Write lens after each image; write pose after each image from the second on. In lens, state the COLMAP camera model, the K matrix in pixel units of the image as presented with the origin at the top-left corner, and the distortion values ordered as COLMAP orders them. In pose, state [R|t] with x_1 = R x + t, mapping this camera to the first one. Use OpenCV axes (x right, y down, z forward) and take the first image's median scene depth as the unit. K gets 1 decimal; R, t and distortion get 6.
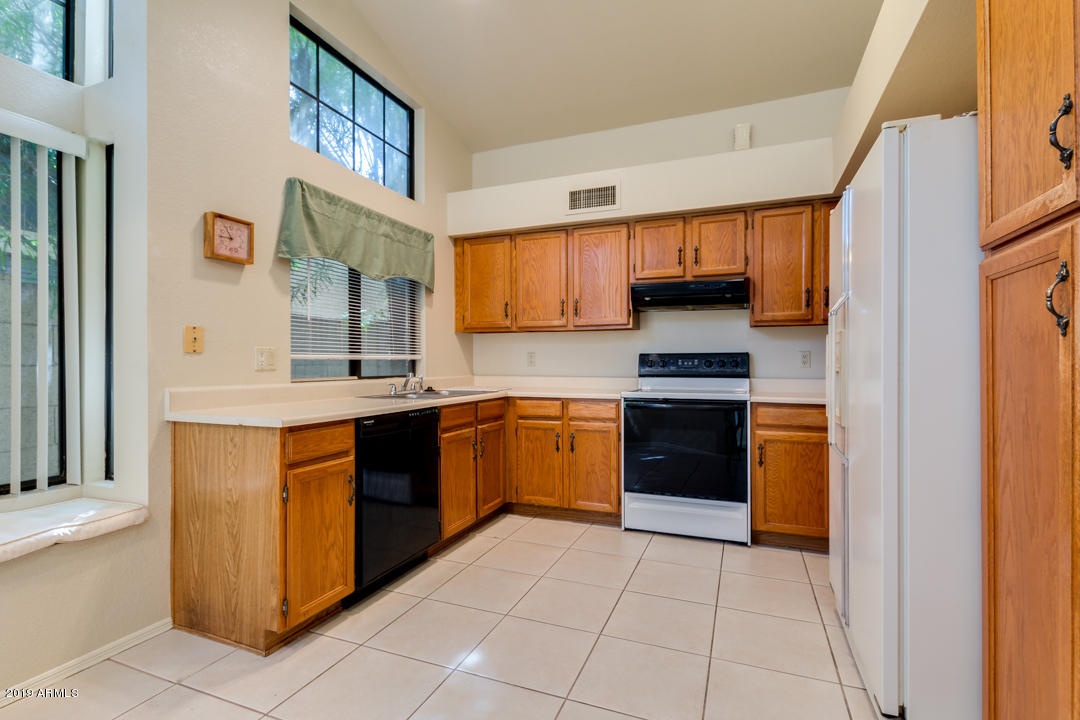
lens RADIAL K [[496.0, 0, 537.2], [0, 496.0, 361.5], [0, 0, 1]] dist [-0.009134, -0.003101]
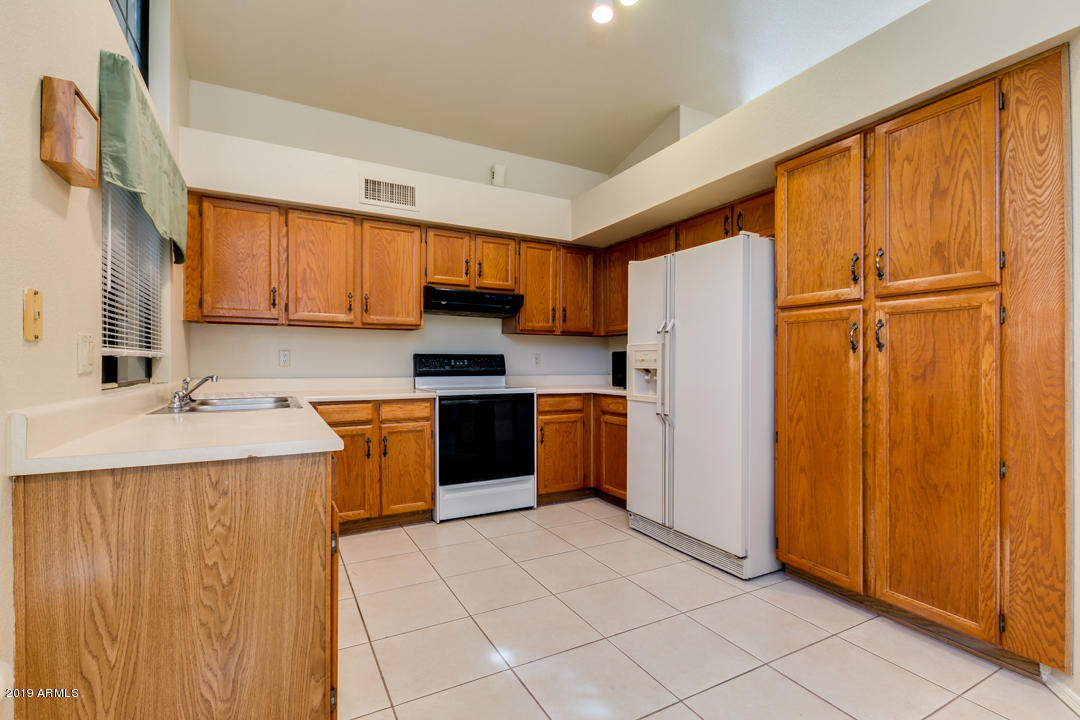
lens RADIAL K [[496.0, 0, 536.9], [0, 496.0, 363.4], [0, 0, 1]] dist [-0.009134, -0.003101]
pose [[0.638772, 0.002356, 0.769393, -0.496615], [-0.004940, 0.999987, 0.001039, 0.001944], [-0.769380, -0.004465, 0.638775, 0.174964]]
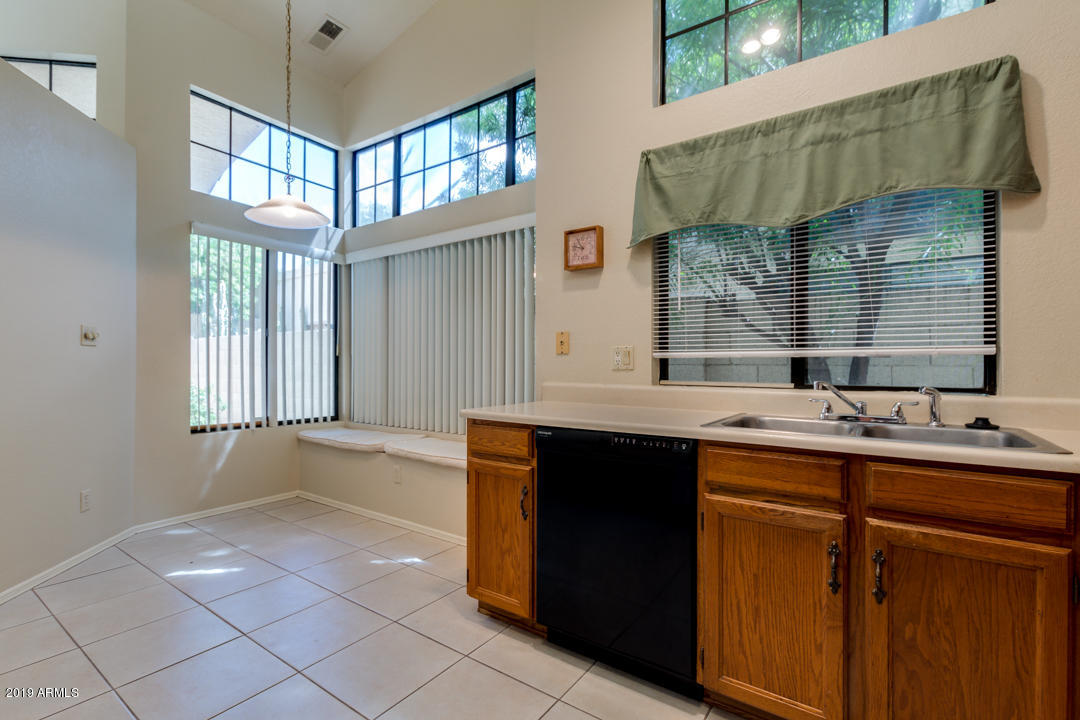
lens RADIAL K [[496.0, 0, 542.1], [0, 496.0, 363.0], [0, 0, 1]] dist [-0.009134, -0.003101]
pose [[-0.232974, -0.002590, -0.972480, 0.323757], [0.000306, 0.999996, -0.002737, 0.004865], [0.972483, -0.000936, -0.232972, 0.813297]]
